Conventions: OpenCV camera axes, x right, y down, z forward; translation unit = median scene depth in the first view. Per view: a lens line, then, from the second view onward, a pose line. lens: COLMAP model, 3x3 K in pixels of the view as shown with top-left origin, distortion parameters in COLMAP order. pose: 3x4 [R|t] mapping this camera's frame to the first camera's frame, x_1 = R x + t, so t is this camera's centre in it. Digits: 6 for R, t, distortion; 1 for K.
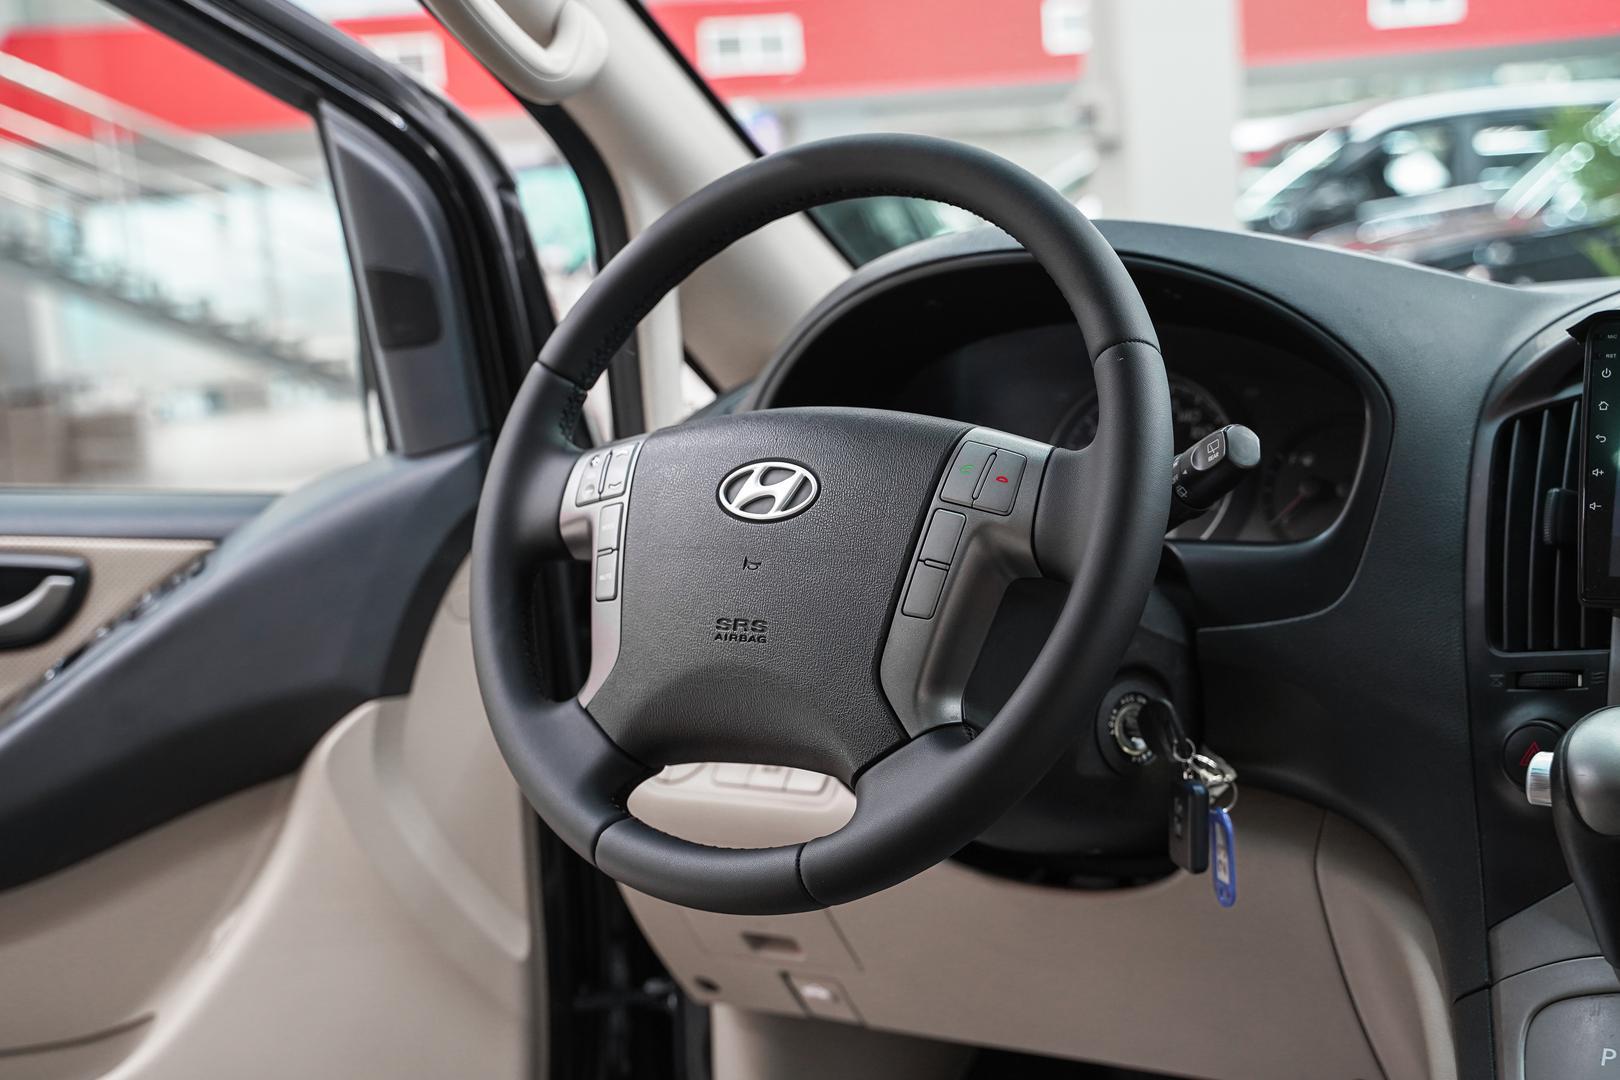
lens RADIAL K [[2143.1, 0, 803.1], [0, 2143.1, 541.9], [0, 0, 1]] dist [0.067506, 0.025950]
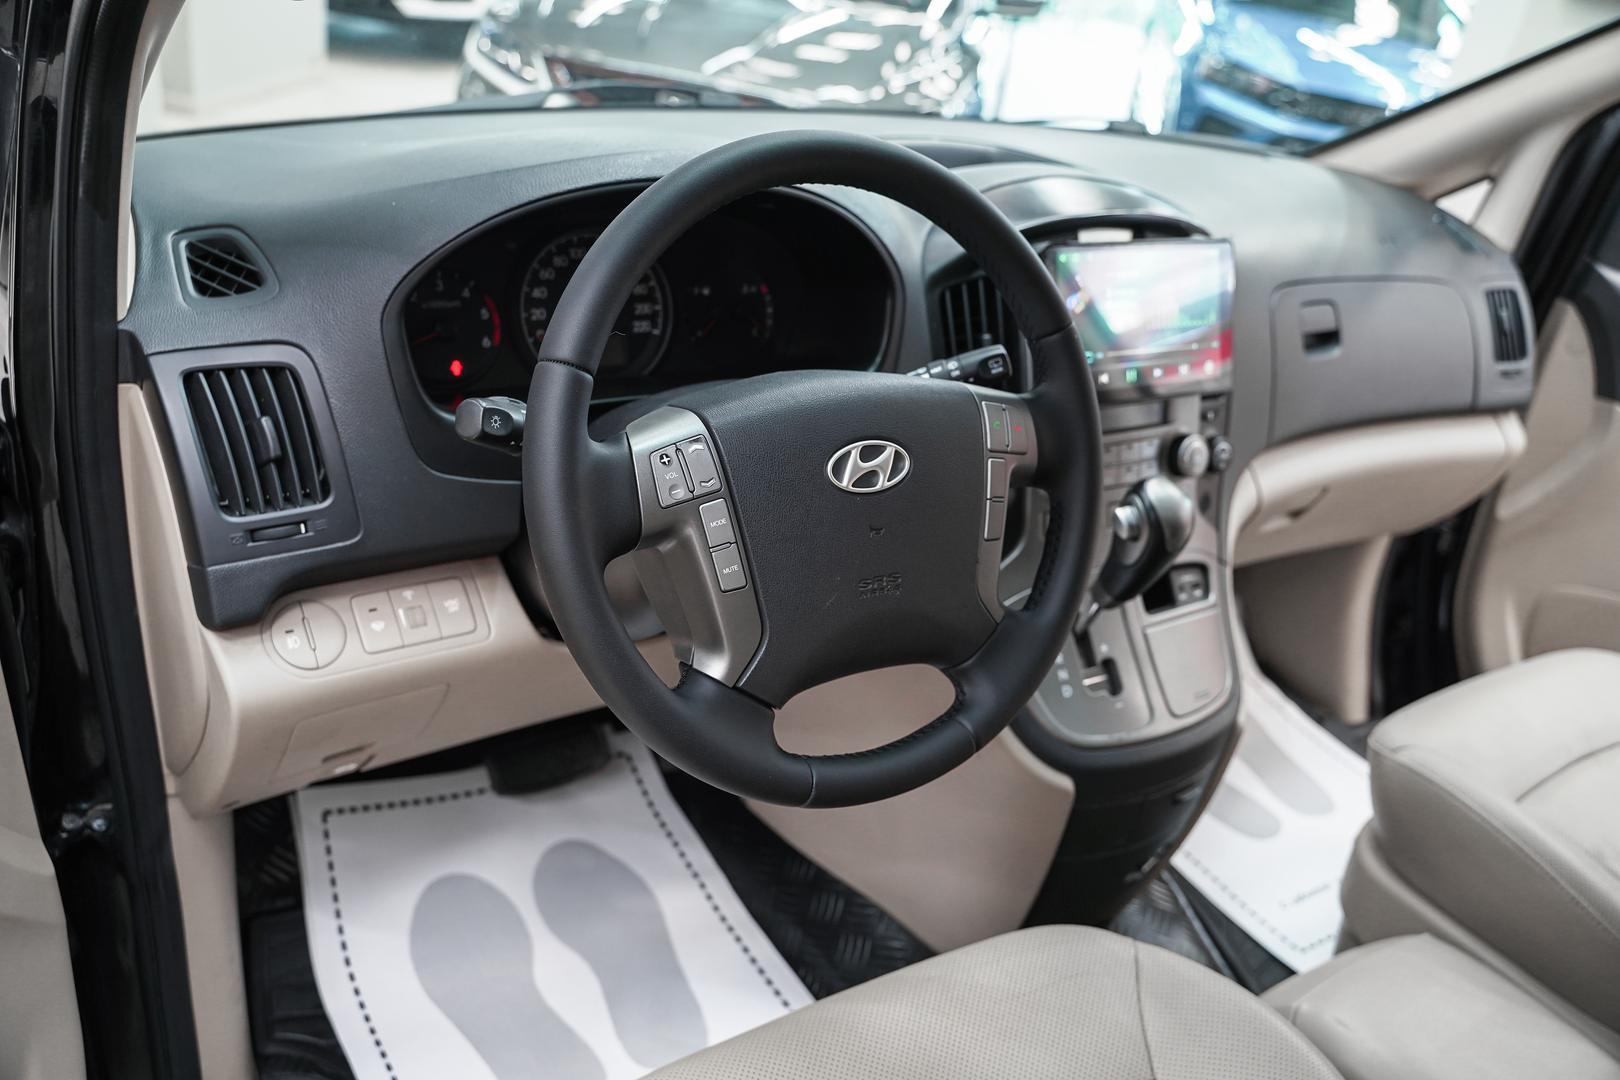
lens RADIAL K [[1304.9, 0, 801.0], [0, 1304.9, 531.5], [0, 0, 1]] dist [-0.125807, 0.117679]
pose [[0.370253, -0.316177, 0.873467, -0.648082], [-0.041903, 0.933651, 0.355725, -0.236363], [-0.927985, -0.168309, 0.332438, 0.756055]]
